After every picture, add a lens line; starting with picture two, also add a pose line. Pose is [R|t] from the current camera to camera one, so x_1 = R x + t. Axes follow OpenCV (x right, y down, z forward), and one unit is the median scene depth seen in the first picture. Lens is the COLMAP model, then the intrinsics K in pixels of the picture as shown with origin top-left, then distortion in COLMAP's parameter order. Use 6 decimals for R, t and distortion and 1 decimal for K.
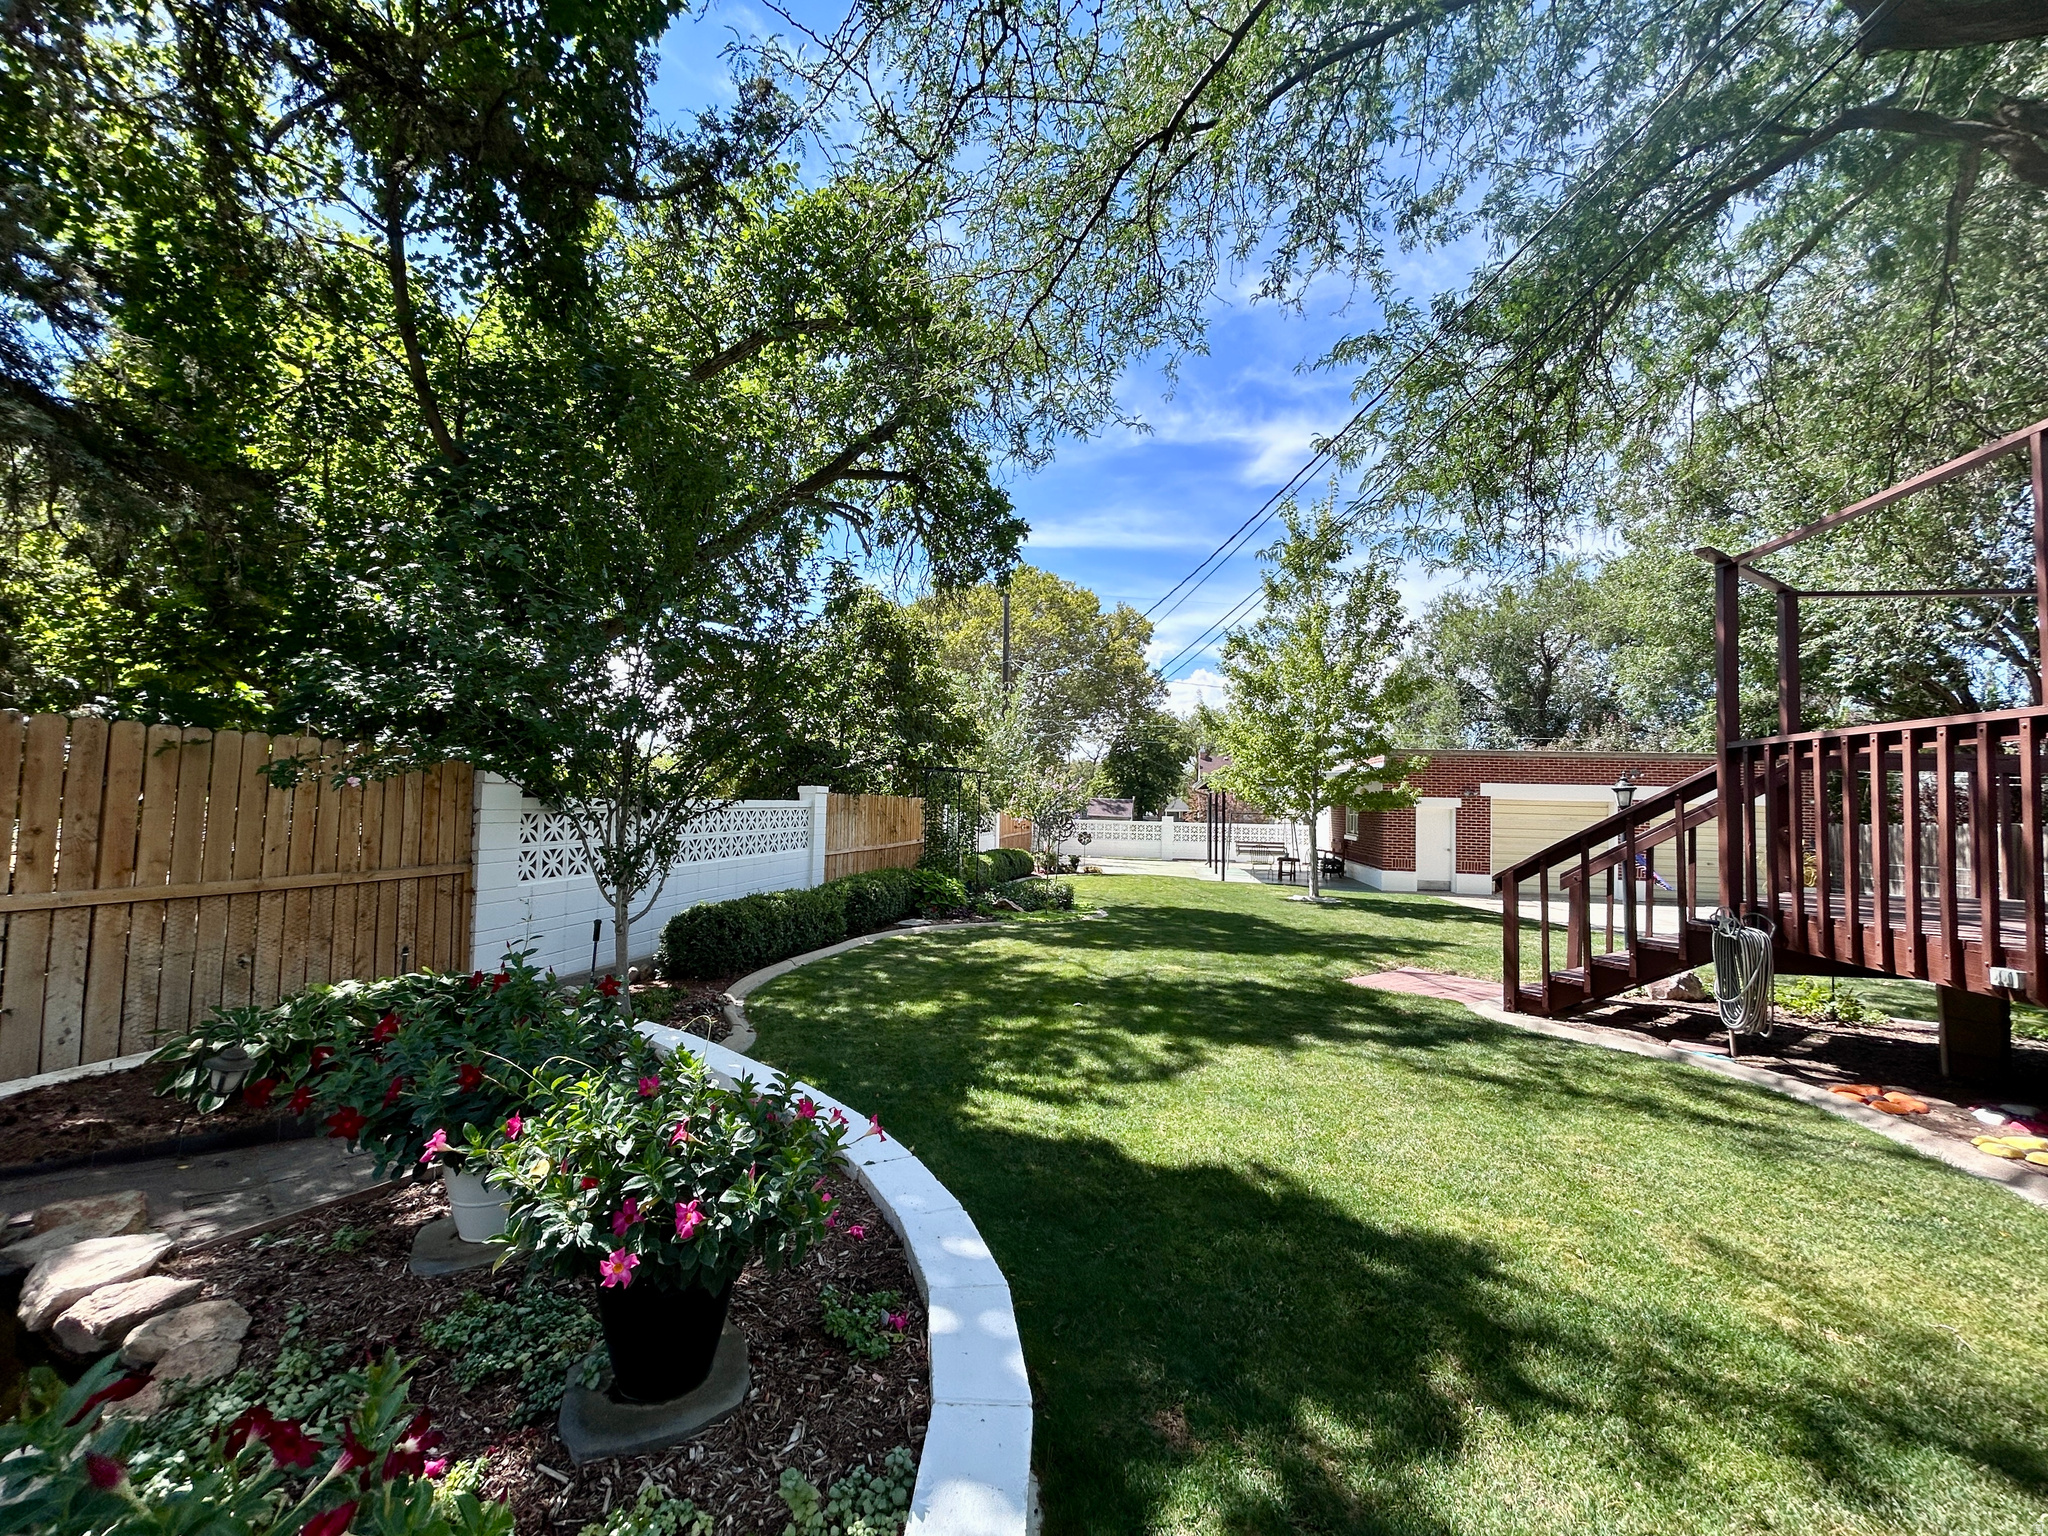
lens RADIAL K [[825.9, 0, 1022.4], [0, 825.9, 763.9], [0, 0, 1]] dist [0.000164, 0.000639]
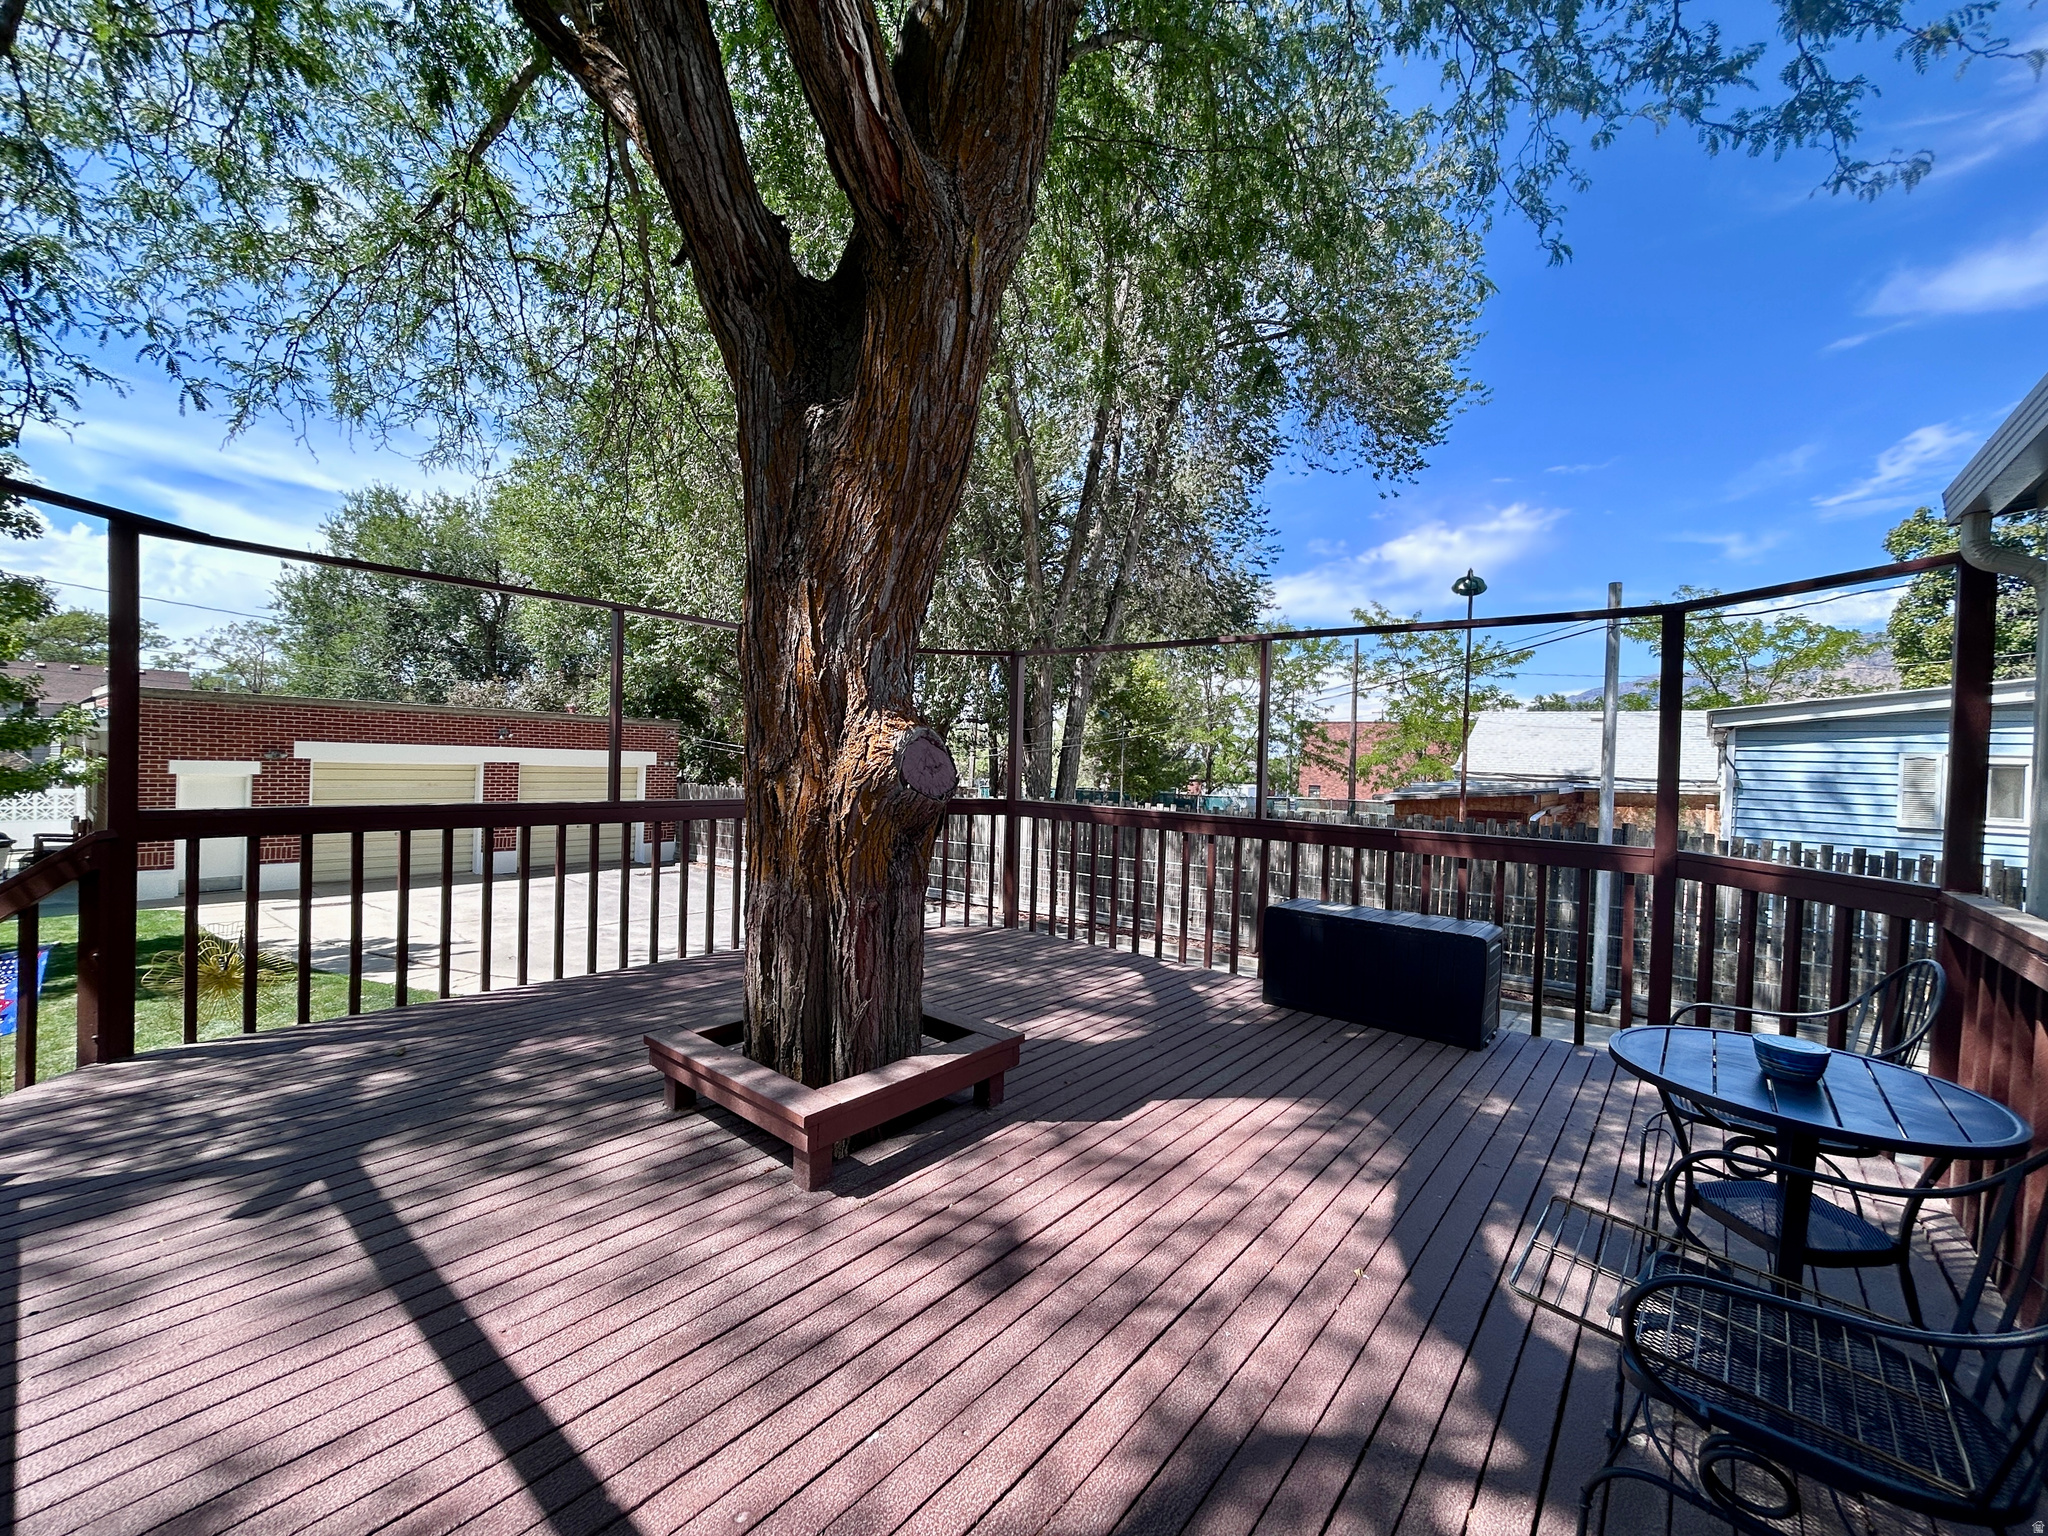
lens RADIAL K [[825.9, 0, 1022.4], [0, 825.9, 763.9], [0, 0, 1]] dist [0.000164, 0.000639]
pose [[0.497075, -0.012813, 0.867613, 0.565461], [-0.062698, 0.996747, 0.050641, -0.084917], [-0.865439, -0.079570, 0.494655, 0.148139]]
